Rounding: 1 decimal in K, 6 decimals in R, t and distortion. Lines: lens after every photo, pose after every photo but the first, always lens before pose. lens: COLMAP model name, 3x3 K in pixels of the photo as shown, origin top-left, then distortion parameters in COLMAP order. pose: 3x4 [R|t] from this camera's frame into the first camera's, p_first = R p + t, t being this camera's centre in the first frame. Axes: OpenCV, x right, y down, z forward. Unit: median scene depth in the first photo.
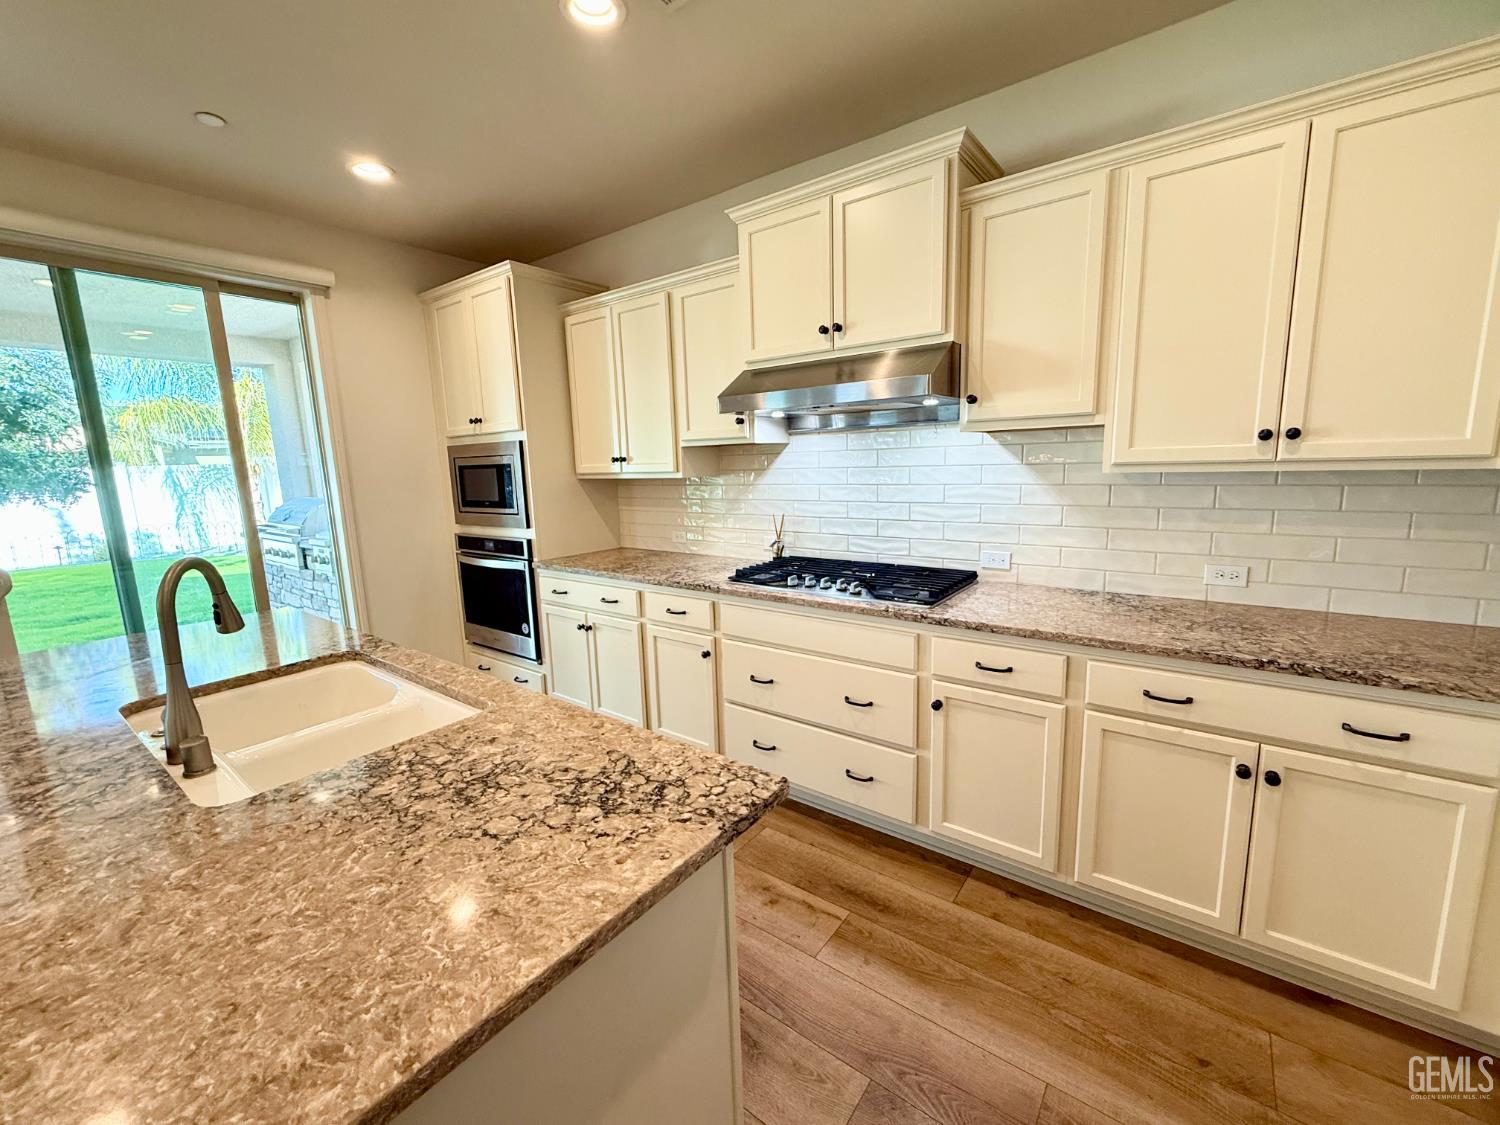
lens RADIAL K [[600.8, 0, 756.8], [0, 600.8, 559.1], [0, 0, 1]] dist [-0.000821, 0.000055]
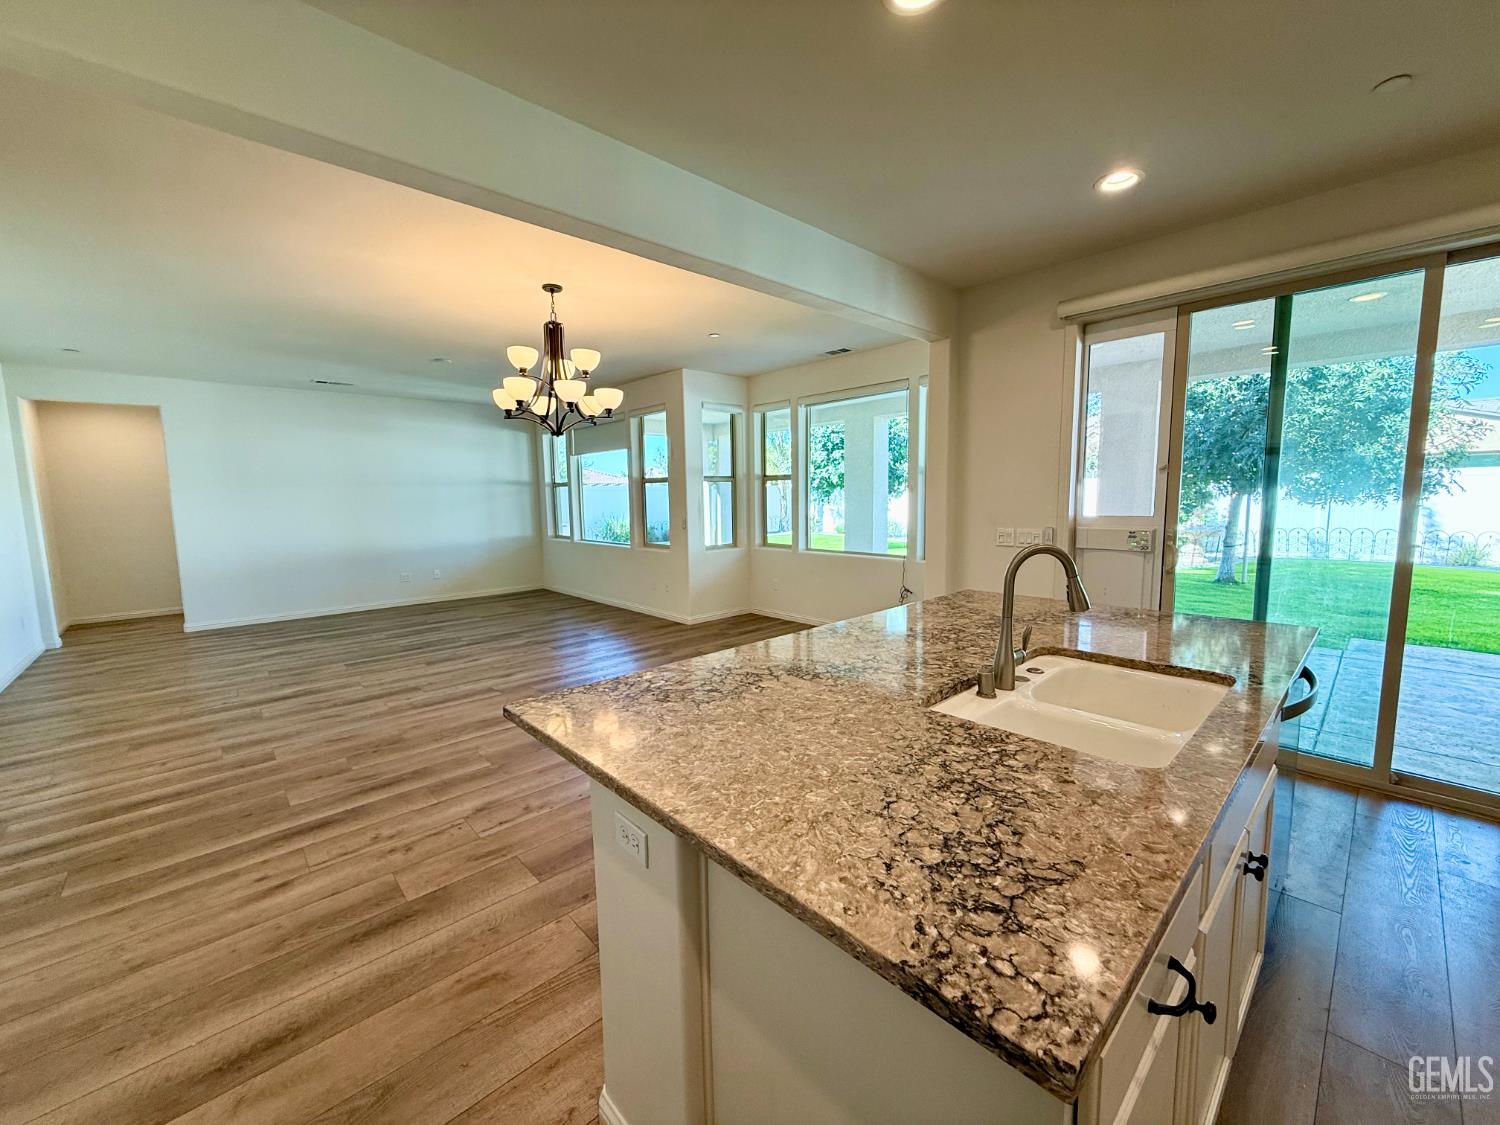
lens RADIAL K [[600.8, 0, 752.6], [0, 600.8, 560.1], [0, 0, 1]] dist [-0.000821, 0.000055]
pose [[-0.175893, 0.141748, -0.974150, 0.565878], [-0.139245, 0.976046, 0.167166, -0.127691], [0.974511, 0.165049, -0.151943, 0.754079]]
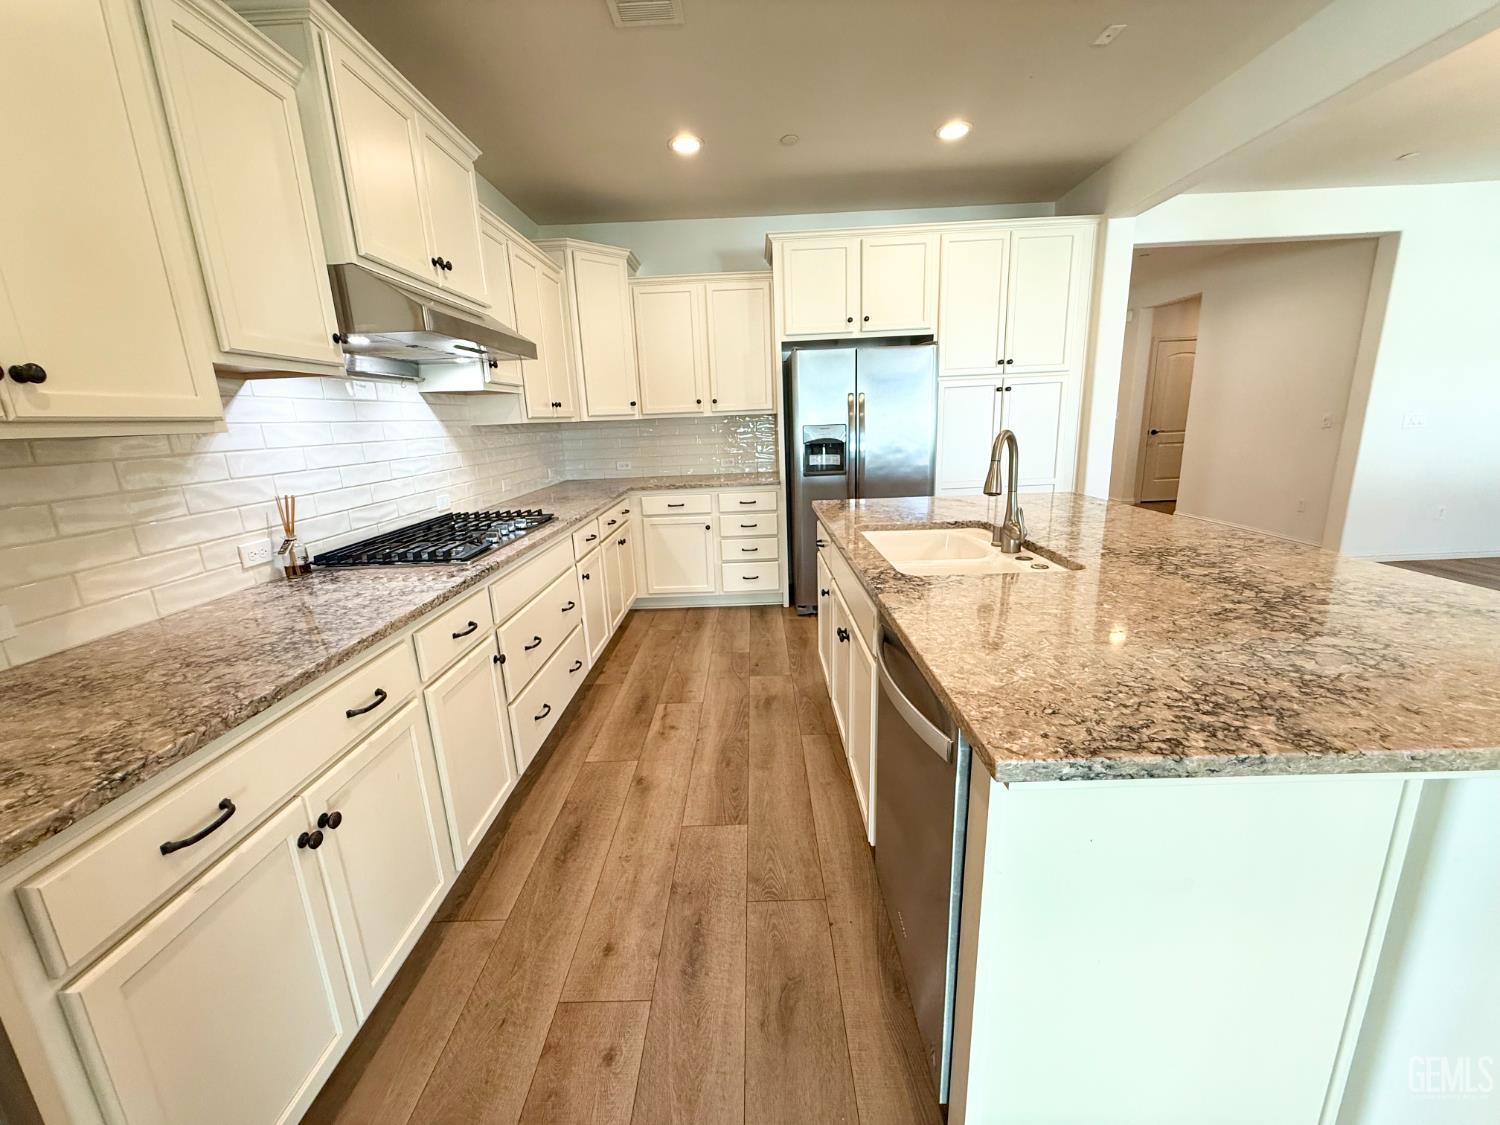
lens RADIAL K [[600.8, 0, 746.1], [0, 600.8, 560.9], [0, 0, 1]] dist [-0.000821, 0.000055]
pose [[-0.588762, -0.134239, 0.797082, -0.828479], [0.187513, 0.936529, 0.296230, -0.118708], [-0.786256, 0.323872, -0.526221, 1.089865]]
